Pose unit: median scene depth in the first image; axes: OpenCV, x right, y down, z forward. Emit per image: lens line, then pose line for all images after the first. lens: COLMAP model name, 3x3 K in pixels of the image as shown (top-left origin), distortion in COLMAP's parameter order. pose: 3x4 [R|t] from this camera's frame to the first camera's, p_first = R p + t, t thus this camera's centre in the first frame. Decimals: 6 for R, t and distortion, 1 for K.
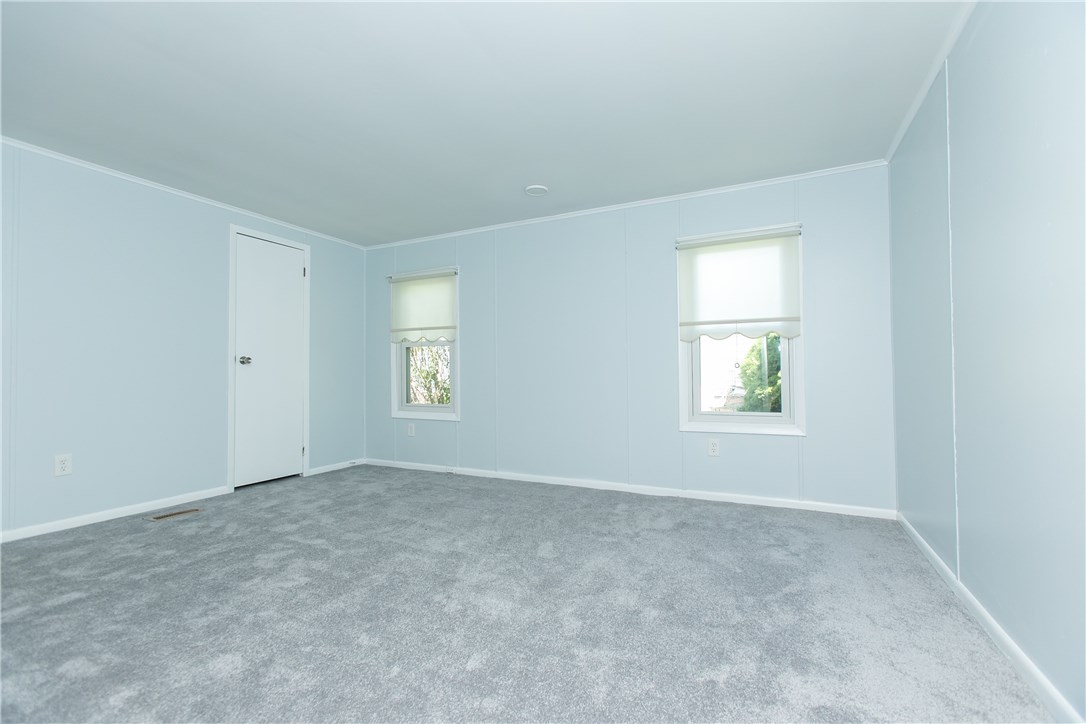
lens RADIAL K [[481.2, 0, 541.8], [0, 481.2, 363.7], [0, 0, 1]] dist [-0.016181, 0.013214]
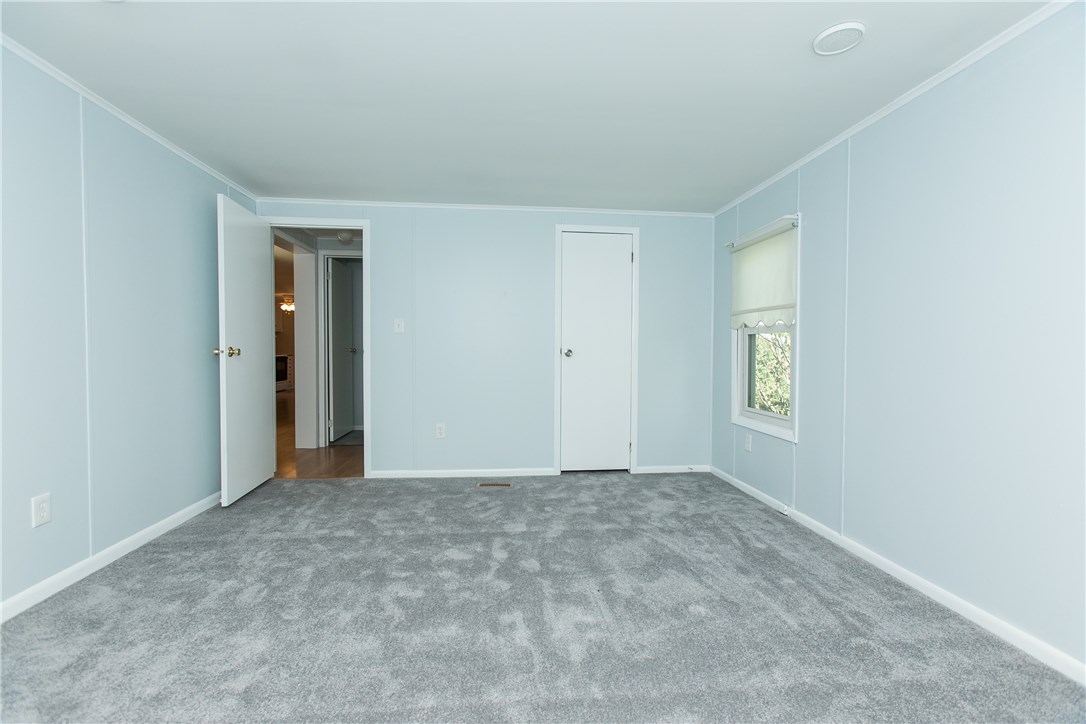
lens RADIAL K [[481.2, 0, 541.8], [0, 481.2, 363.7], [0, 0, 1]] dist [-0.016181, 0.013214]
pose [[0.531622, 0.033921, -0.846302, 0.226915], [0.008059, 0.998950, 0.045102, -0.029315], [0.846943, -0.030798, 0.530790, 0.367204]]
